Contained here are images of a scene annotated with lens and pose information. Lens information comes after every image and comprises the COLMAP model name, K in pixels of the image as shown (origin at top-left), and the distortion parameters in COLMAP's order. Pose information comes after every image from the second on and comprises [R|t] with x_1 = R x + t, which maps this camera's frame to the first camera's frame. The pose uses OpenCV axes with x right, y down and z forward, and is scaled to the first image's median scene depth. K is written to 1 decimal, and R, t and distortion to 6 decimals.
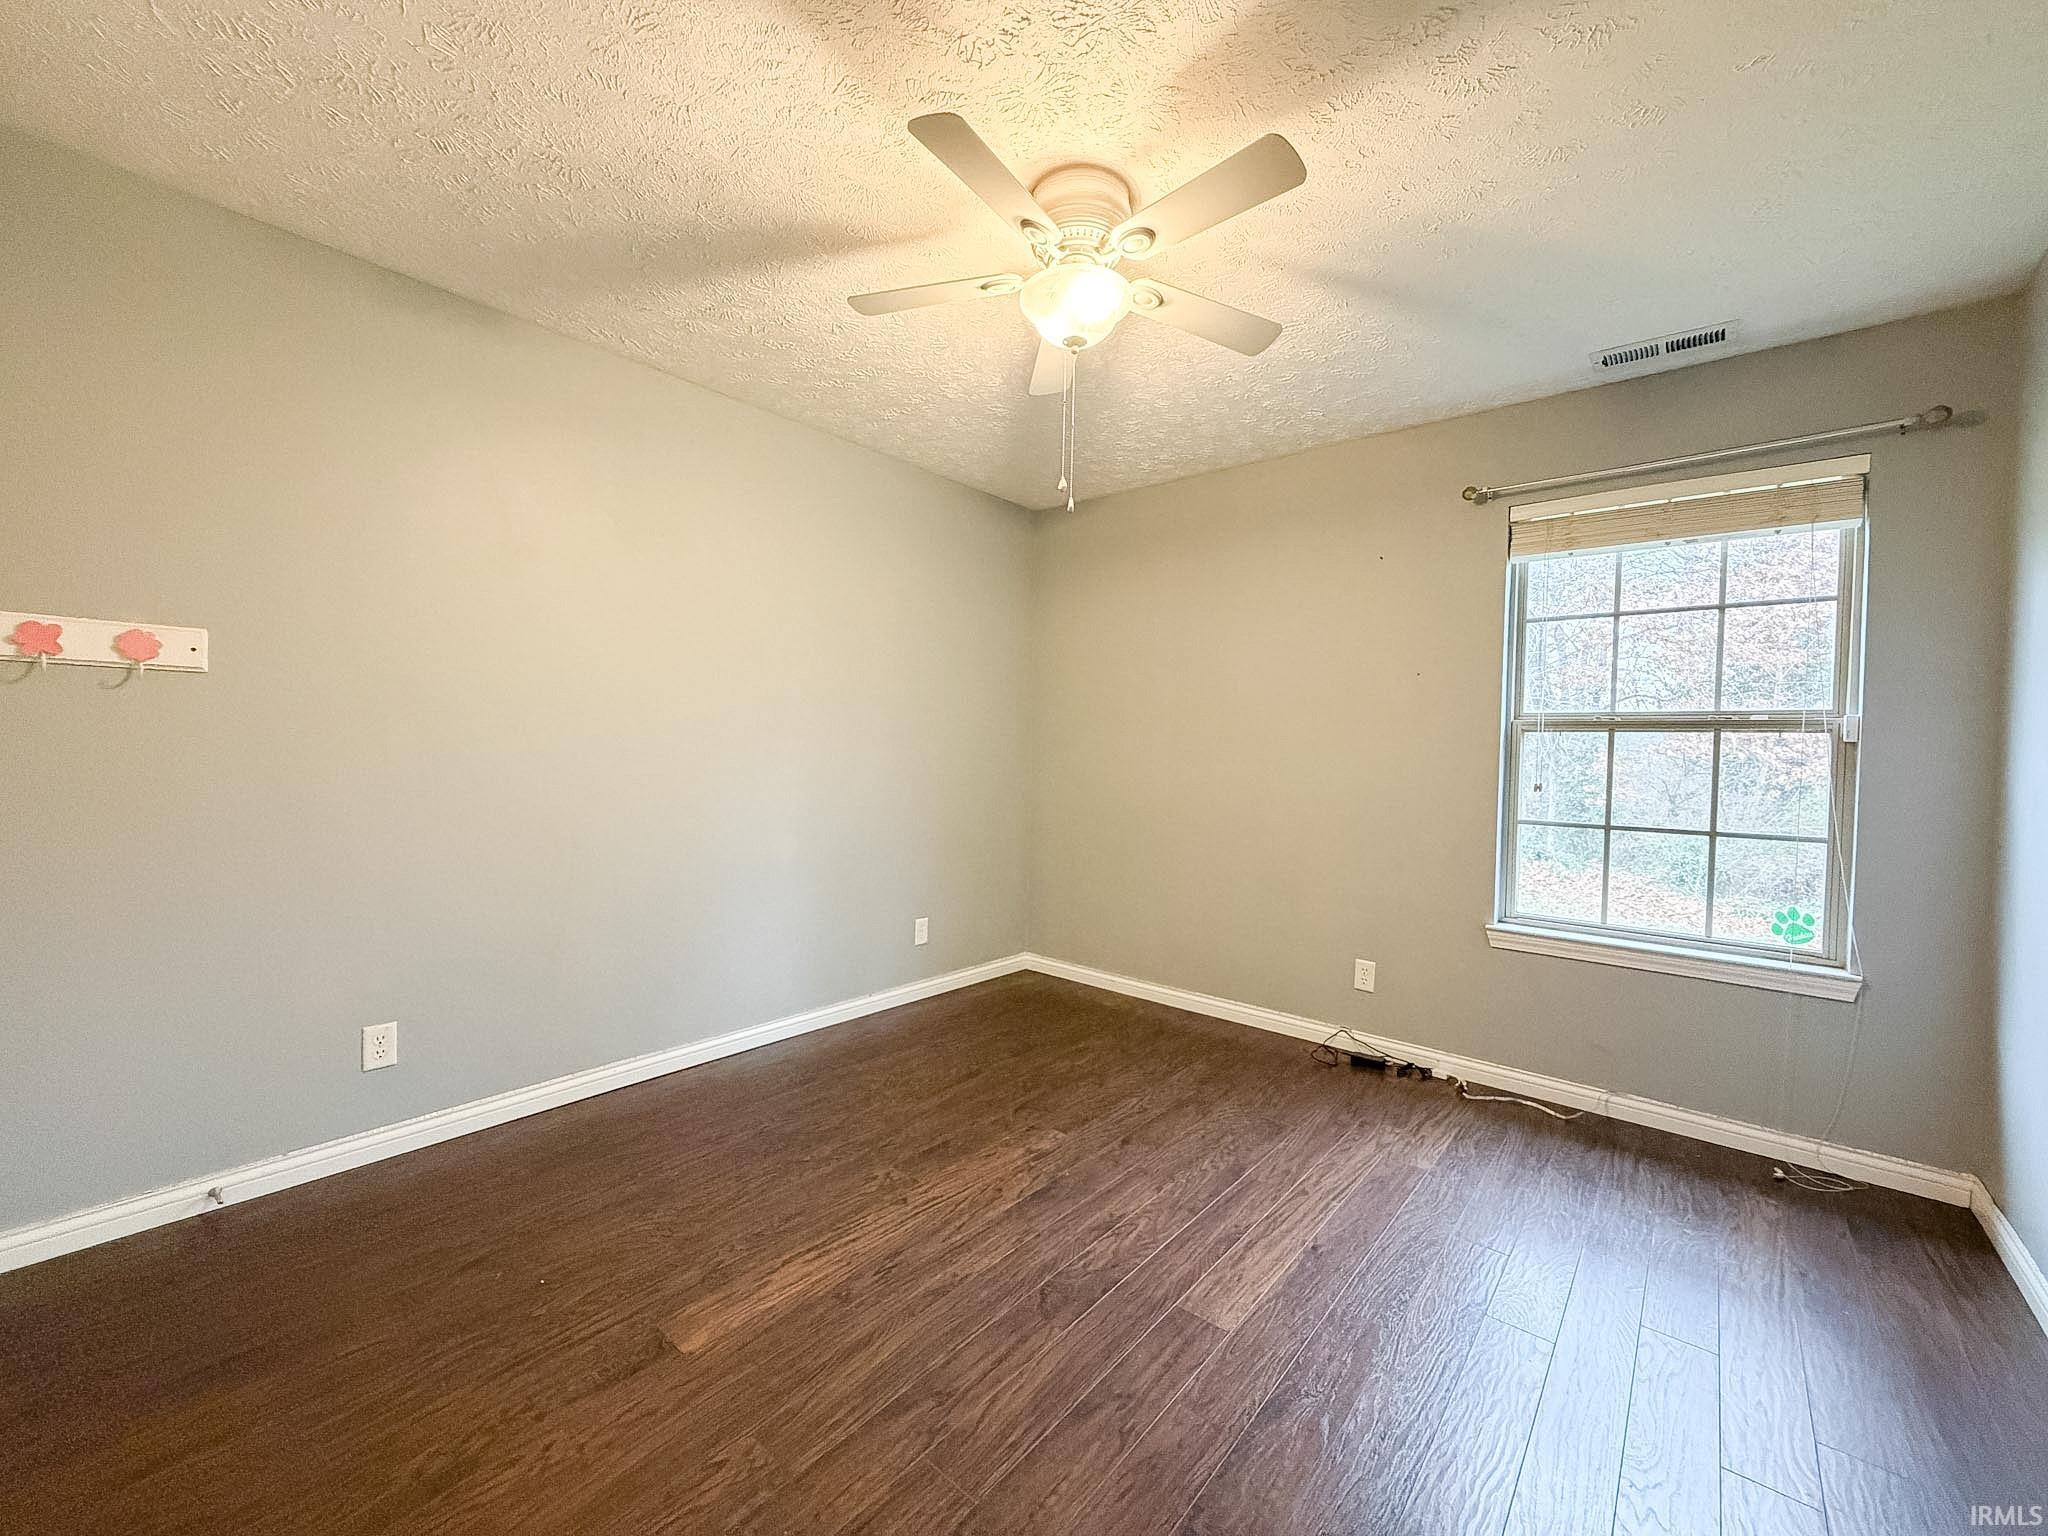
lens RADIAL K [[812.4, 0, 1016.7], [0, 812.4, 769.3], [0, 0, 1]] dist [0.000370, -0.000719]
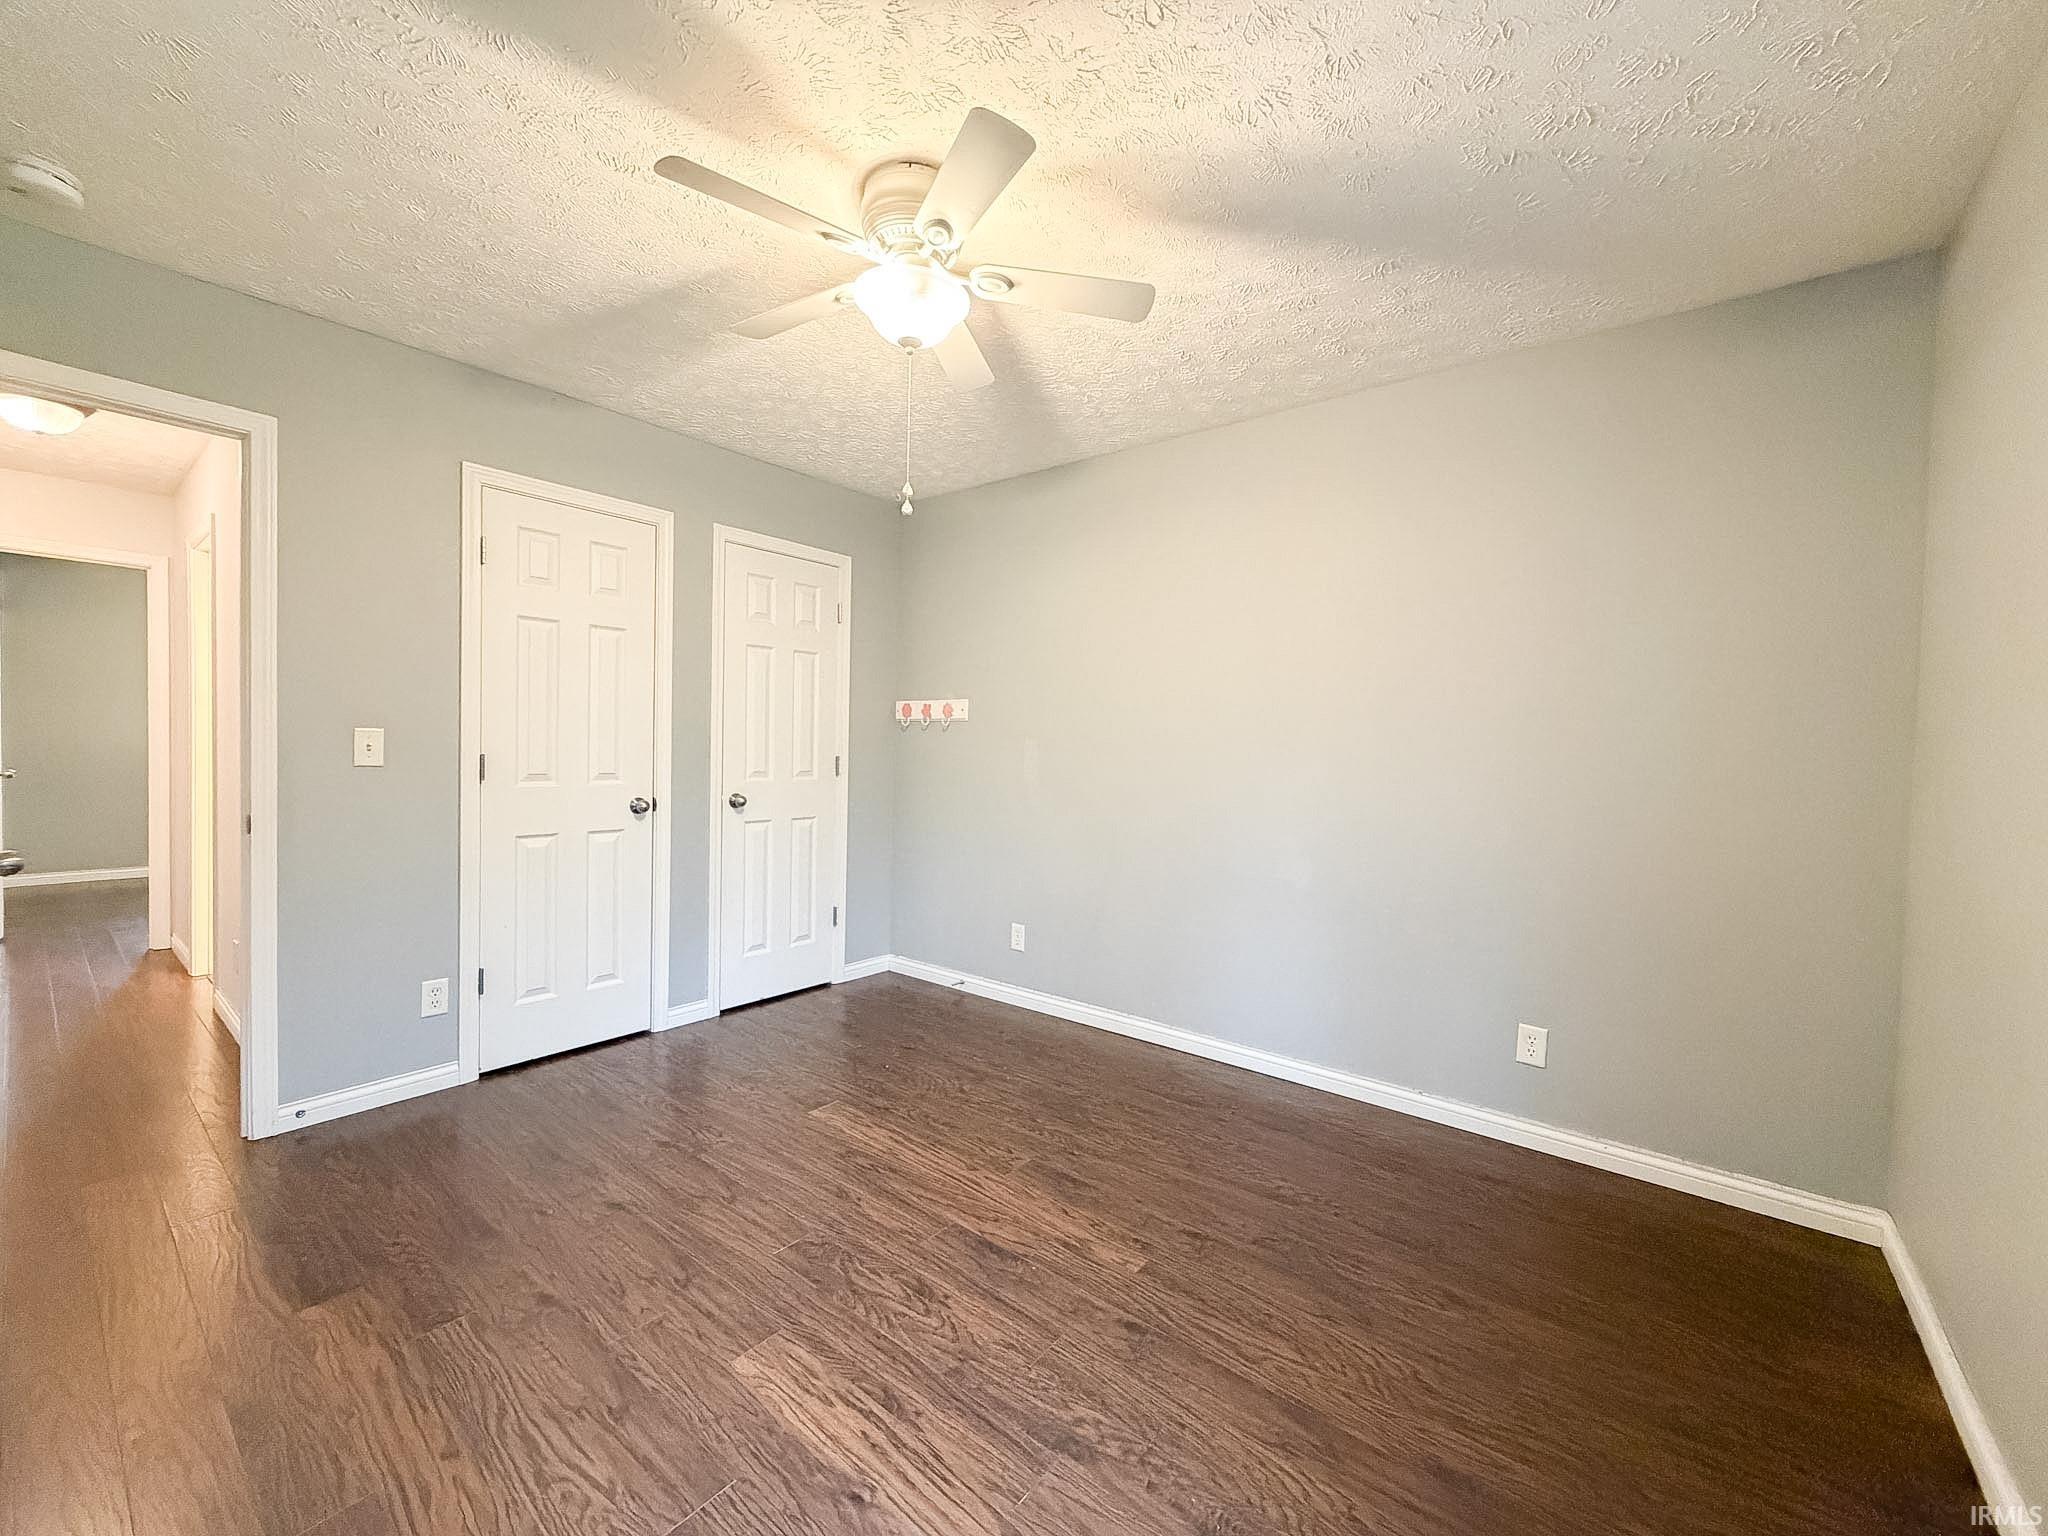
lens RADIAL K [[814.8, 0, 1017.0], [0, 814.8, 769.1], [0, 0, 1]] dist [0.000455, -0.000208]
pose [[0.027162, 0.011870, -0.999561, 0.934861], [-0.040979, 0.999102, 0.010751, -0.024634], [0.998791, 0.040668, 0.027624, 0.980504]]
